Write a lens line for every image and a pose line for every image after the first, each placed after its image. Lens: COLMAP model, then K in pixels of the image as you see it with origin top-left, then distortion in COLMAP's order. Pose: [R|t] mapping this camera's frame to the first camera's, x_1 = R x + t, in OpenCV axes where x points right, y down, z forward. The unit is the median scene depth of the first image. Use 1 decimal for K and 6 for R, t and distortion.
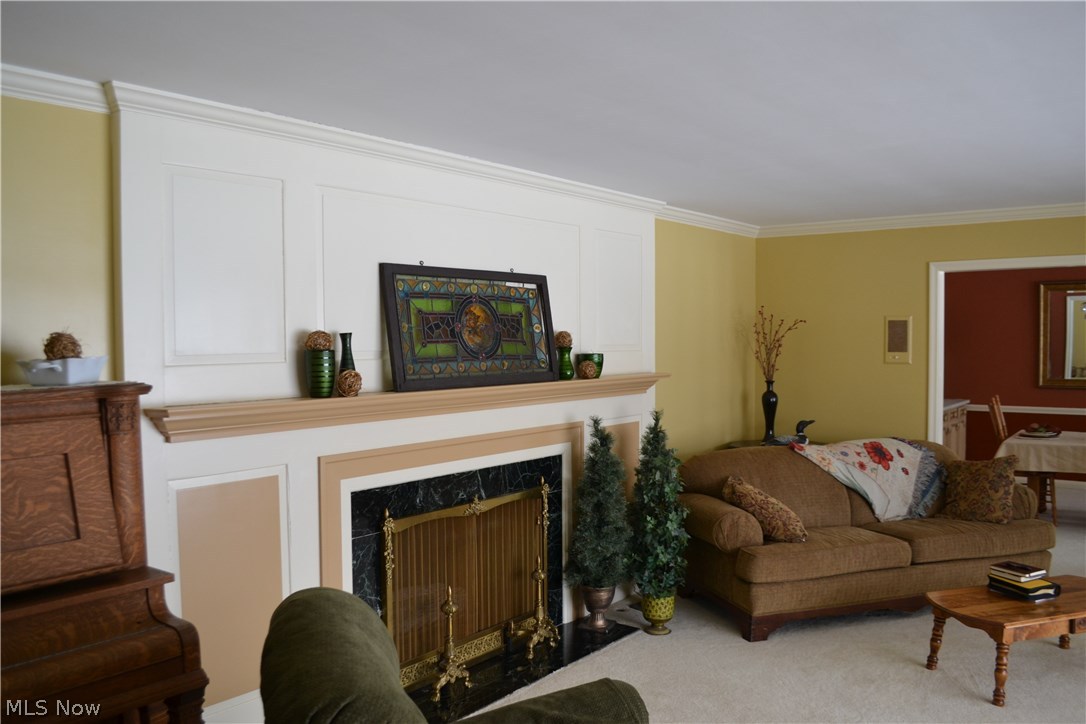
lens RADIAL K [[858.8, 0, 543.0], [0, 858.8, 362.0], [0, 0, 1]] dist [-0.054222, 0.001111]
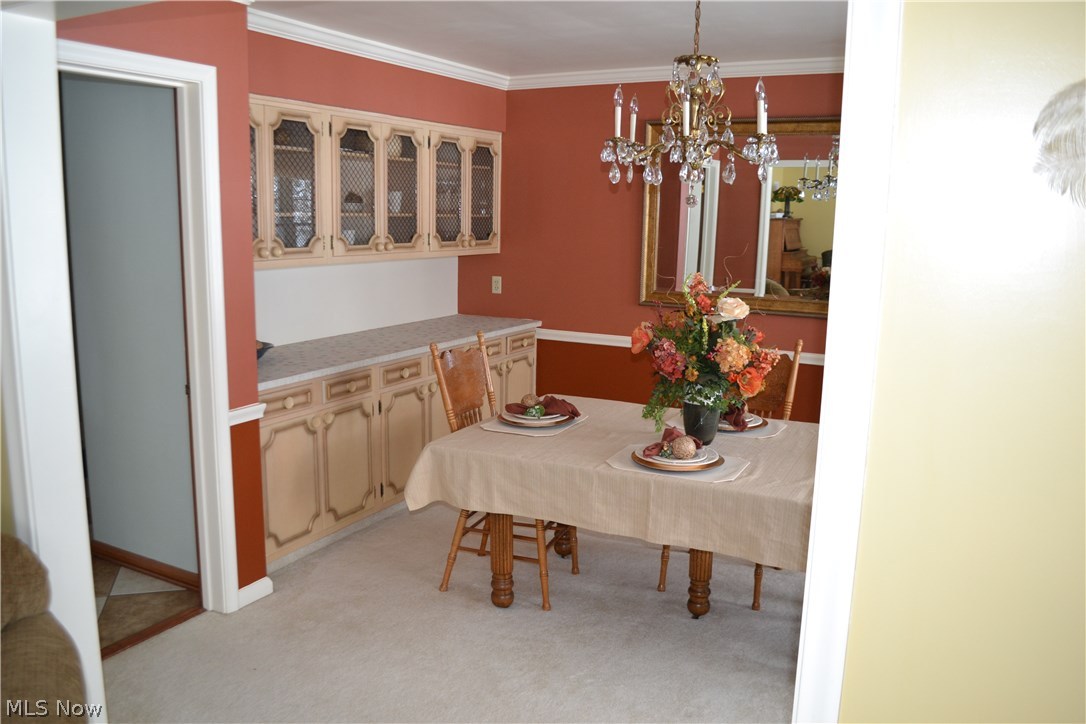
lens RADIAL K [[858.8, 0, 543.0], [0, 858.8, 362.0], [0, 0, 1]] dist [-0.054222, 0.001111]
pose [[0.983019, -0.002060, 0.183490, 0.415059], [-0.025358, 0.988819, 0.146952, -0.016595], [-0.181741, -0.149110, 0.971976, 0.428465]]
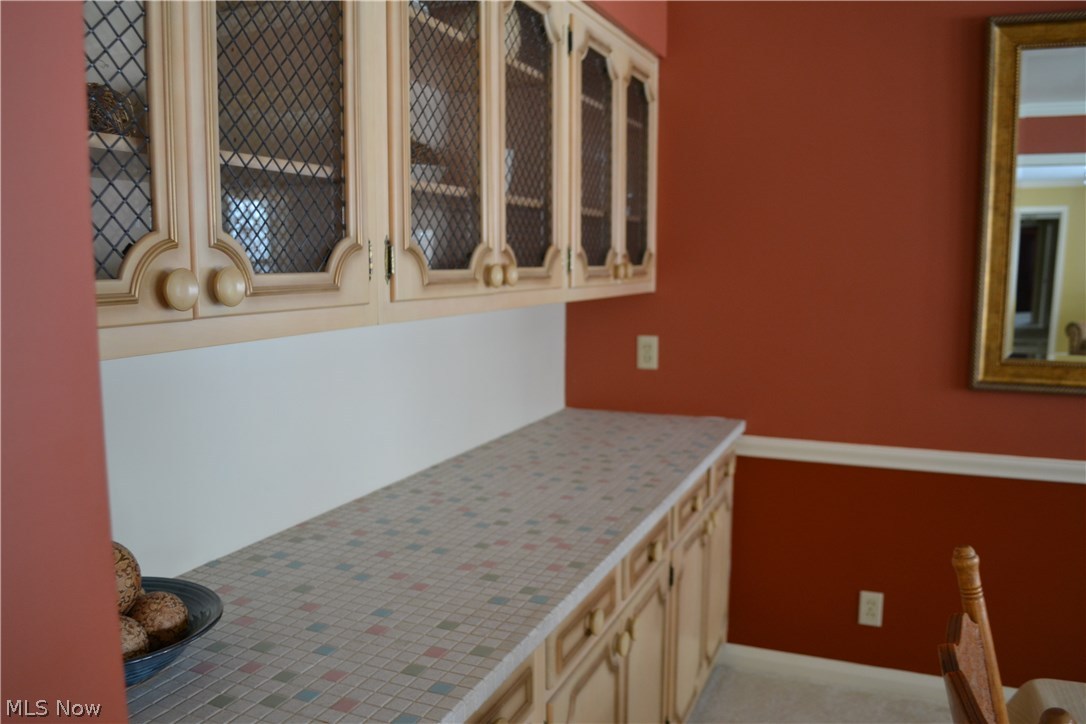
lens RADIAL K [[843.3, 0, 543.0], [0, 843.3, 362.0], [0, 0, 1]] dist [-0.056702, -0.001063]
pose [[0.965788, -0.019263, 0.258616, 0.373021], [-0.005106, 0.995632, 0.093227, -0.005100], [-0.259282, -0.091358, 0.961471, 0.764732]]
